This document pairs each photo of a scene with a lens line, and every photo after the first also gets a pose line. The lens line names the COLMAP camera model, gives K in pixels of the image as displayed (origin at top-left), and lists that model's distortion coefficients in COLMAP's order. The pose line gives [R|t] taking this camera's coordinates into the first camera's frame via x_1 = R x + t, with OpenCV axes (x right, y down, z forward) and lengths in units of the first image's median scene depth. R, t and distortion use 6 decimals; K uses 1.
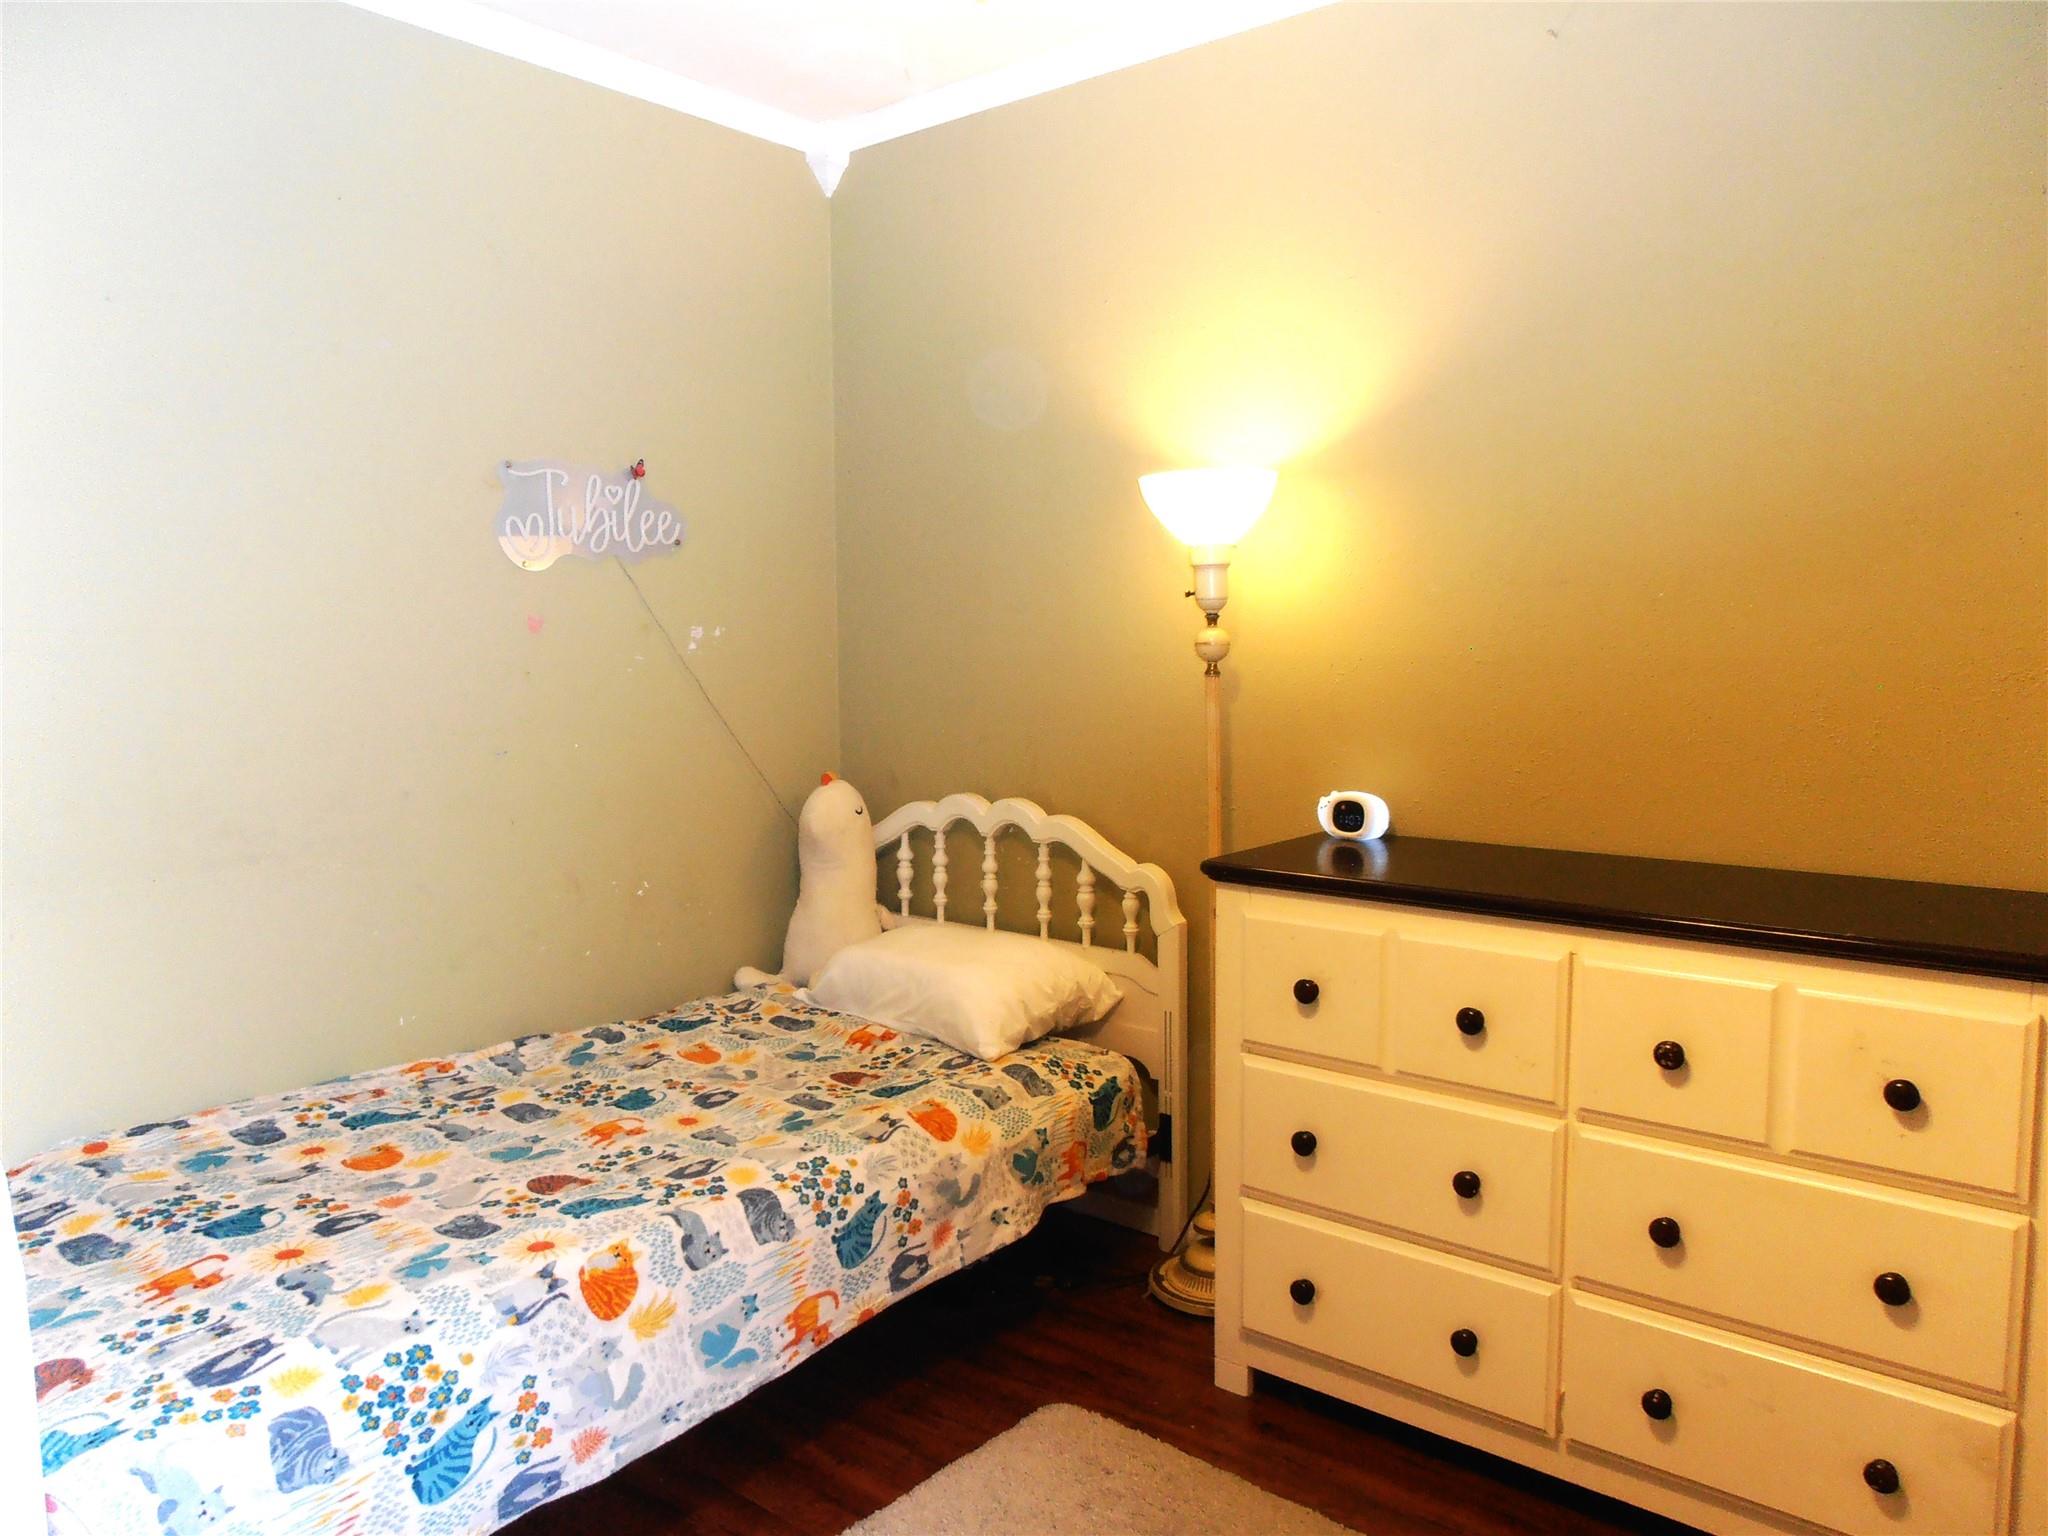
lens RADIAL K [[1439.6, 0, 1024.0], [0, 1439.6, 768.0], [0, 0, 1]] dist [-0.012030, 0.002012]
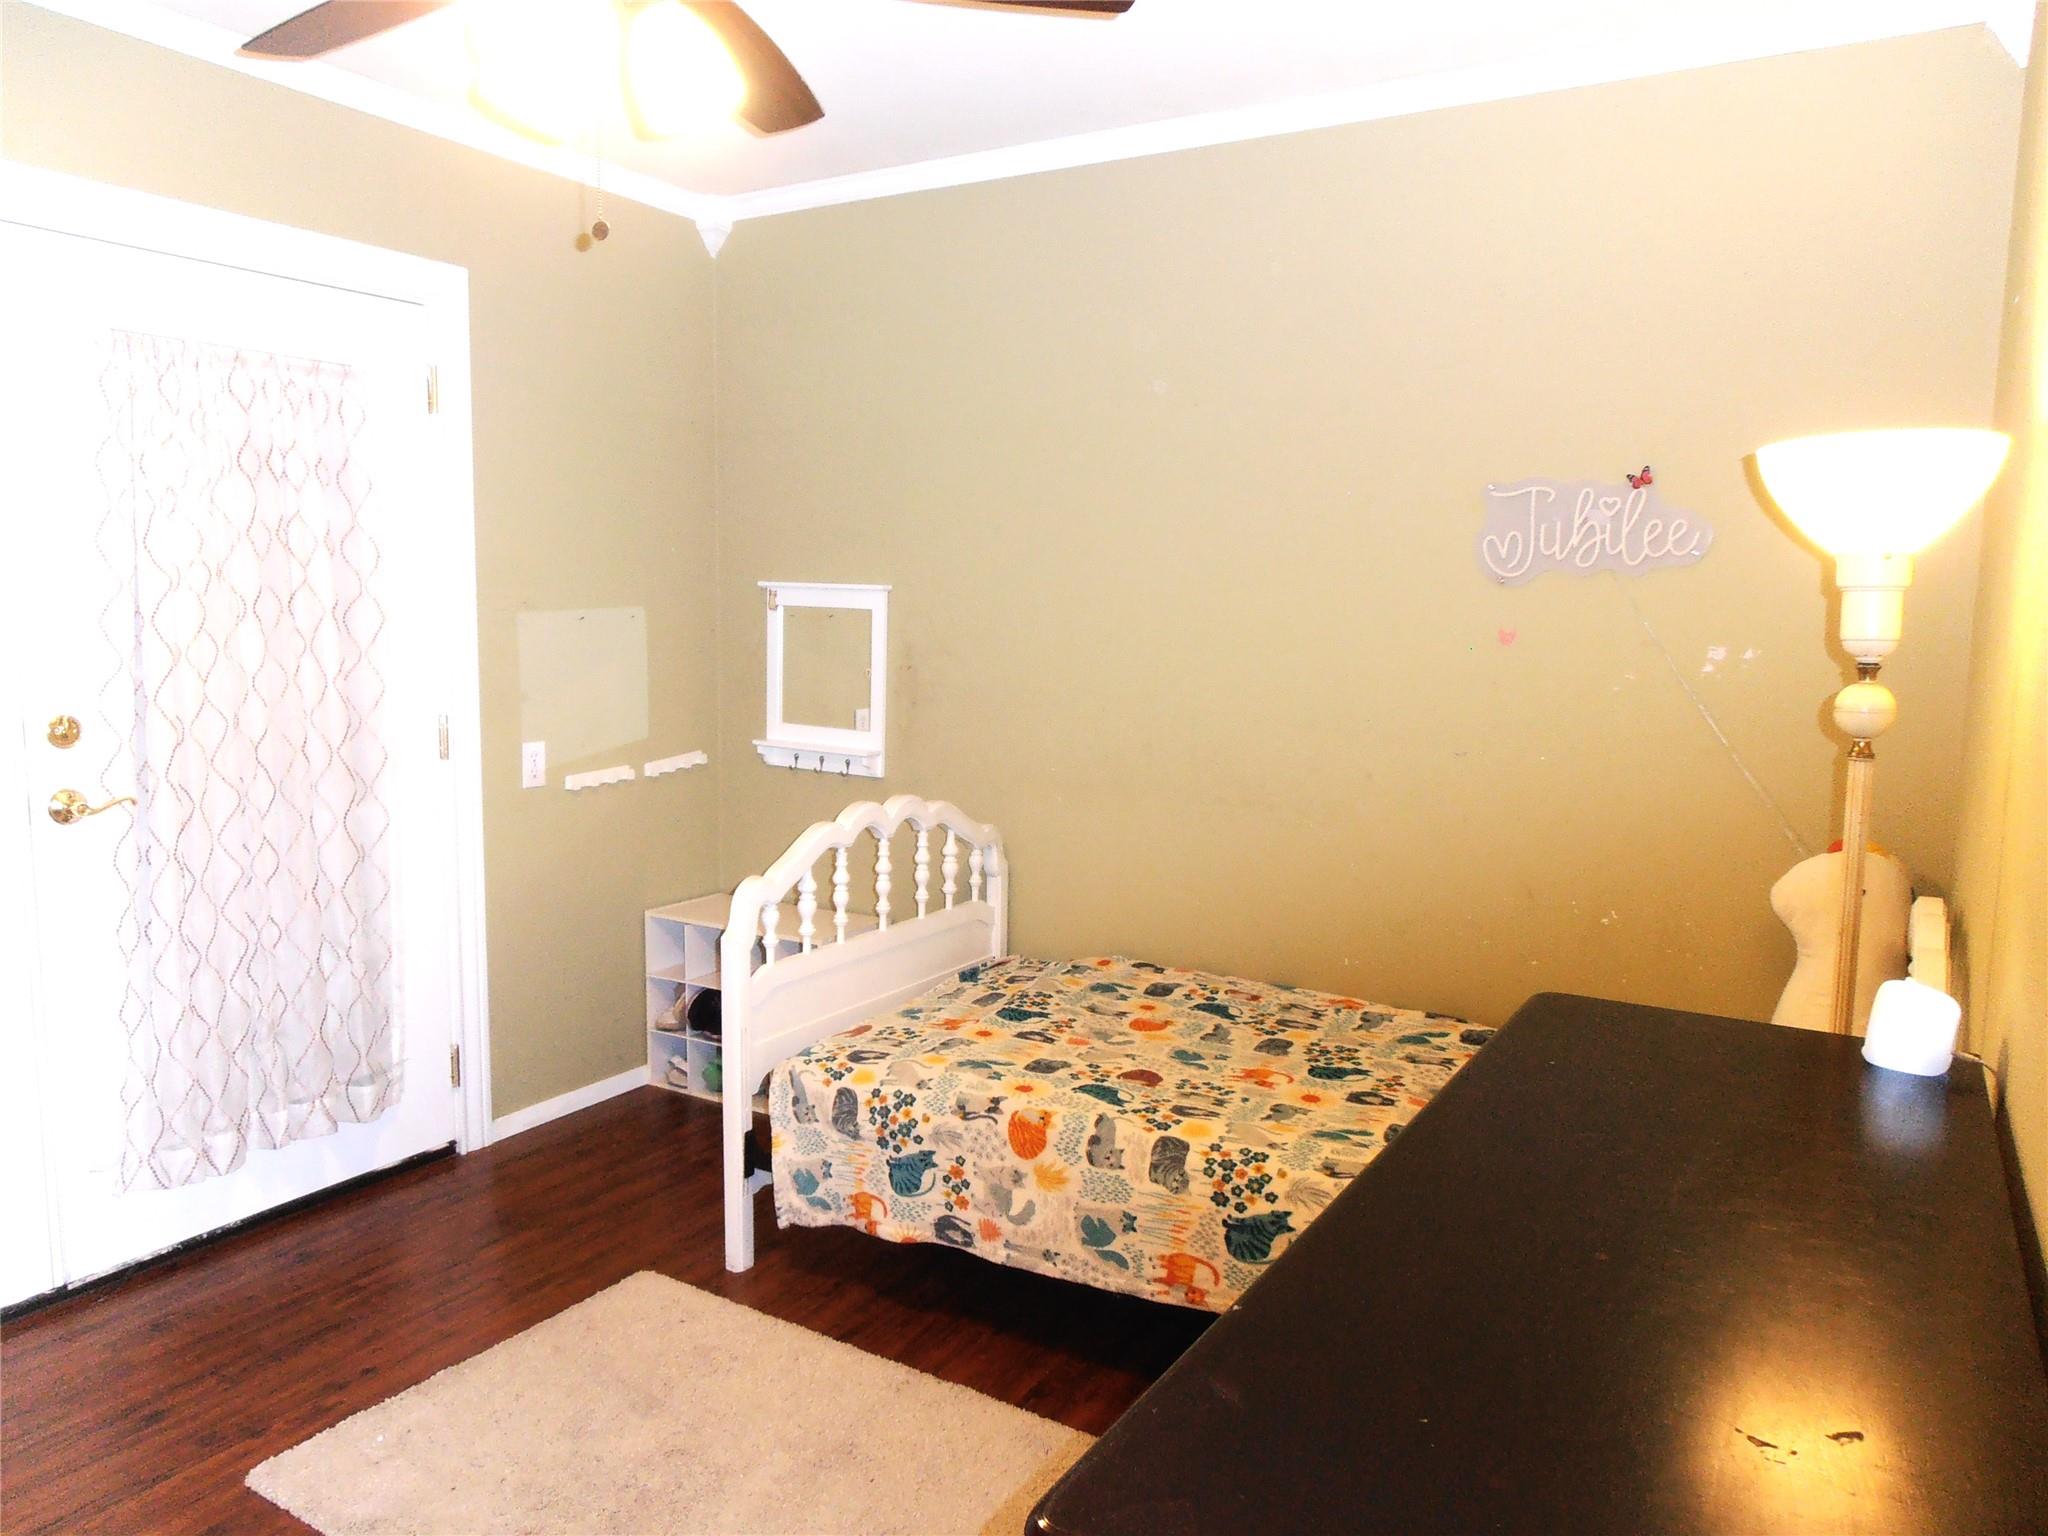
lens RADIAL K [[1439.6, 0, 1024.0], [0, 1439.6, 768.0], [0, 0, 1]] dist [-0.012030, 0.002012]
pose [[0.150848, 0.128973, -0.980108, 0.879945], [-0.113234, 0.987181, 0.112476, -0.113942], [0.982050, 0.094014, 0.163519, 0.667838]]
